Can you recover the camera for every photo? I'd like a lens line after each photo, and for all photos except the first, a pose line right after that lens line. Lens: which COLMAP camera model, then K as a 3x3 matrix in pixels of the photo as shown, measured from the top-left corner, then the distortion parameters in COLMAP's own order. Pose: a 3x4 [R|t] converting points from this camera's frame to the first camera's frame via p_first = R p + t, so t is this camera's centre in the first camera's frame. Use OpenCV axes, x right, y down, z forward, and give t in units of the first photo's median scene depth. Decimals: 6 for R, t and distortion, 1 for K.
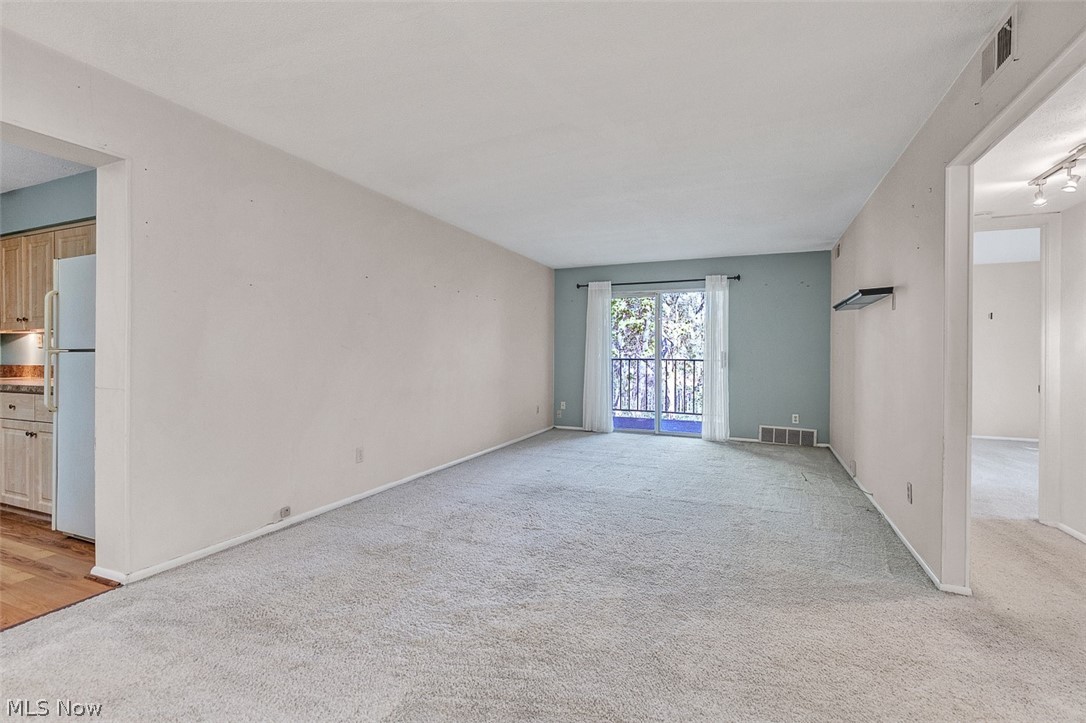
lens RADIAL K [[499.1, 0, 543.3], [0, 499.1, 357.2], [0, 0, 1]] dist [0.002578, -0.000829]
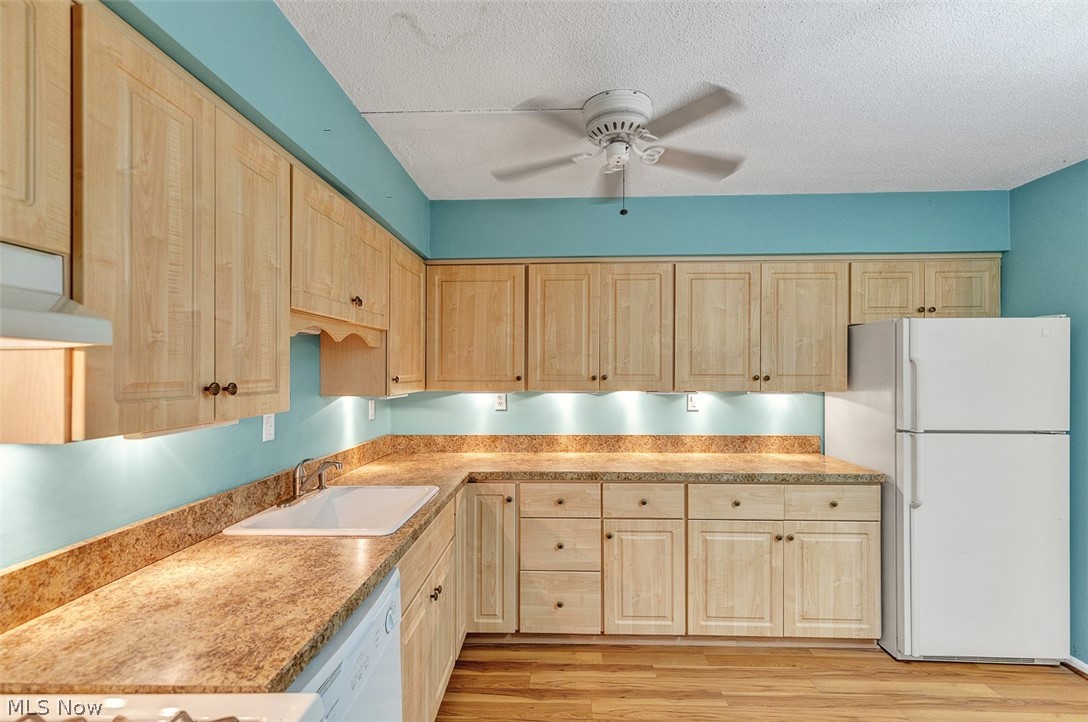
lens RADIAL K [[500.0, 0, 547.0], [0, 500.0, 368.9], [0, 0, 1]] dist [0.002578, -0.000829]
pose [[0.928533, 0.006132, 0.371200, -1.374795], [-0.001349, 0.999913, -0.013145, -0.077736], [-0.371249, 0.011705, 0.928460, 0.351138]]
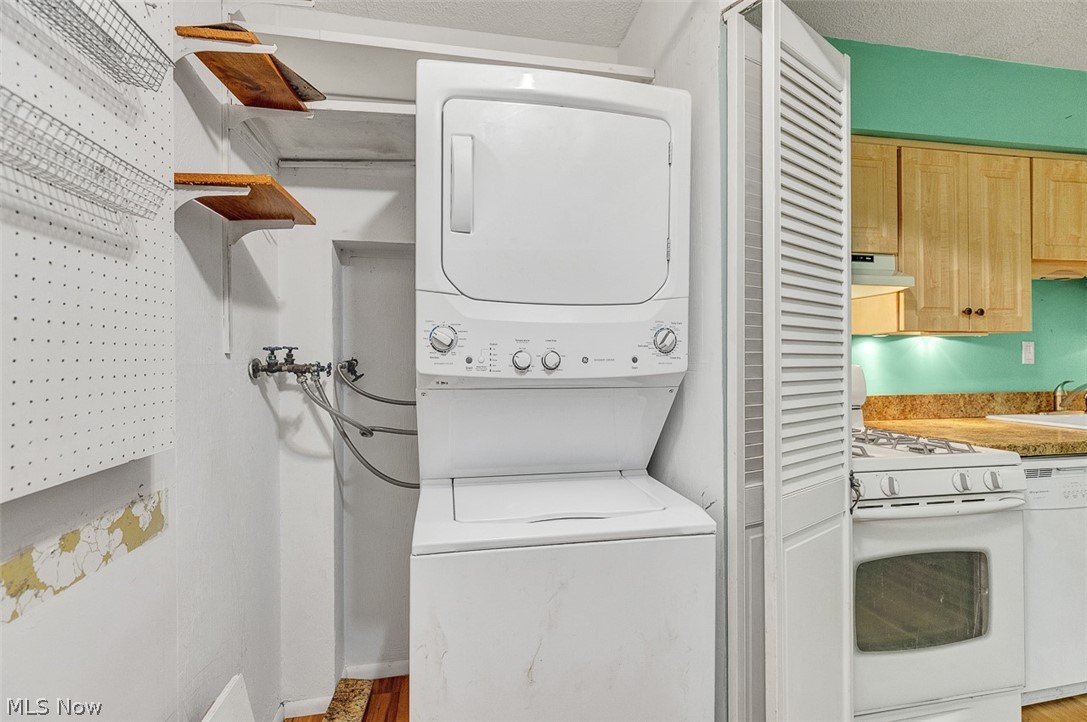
lens RADIAL K [[499.6, 0, 544.1], [0, 499.6, 355.4], [0, 0, 1]] dist [0.002578, -0.000829]
pose [[0.561540, -0.003971, -0.827440, -1.265978], [-0.001278, 0.999983, -0.005666, -0.021749], [0.827449, 0.004239, 0.561526, 0.041605]]
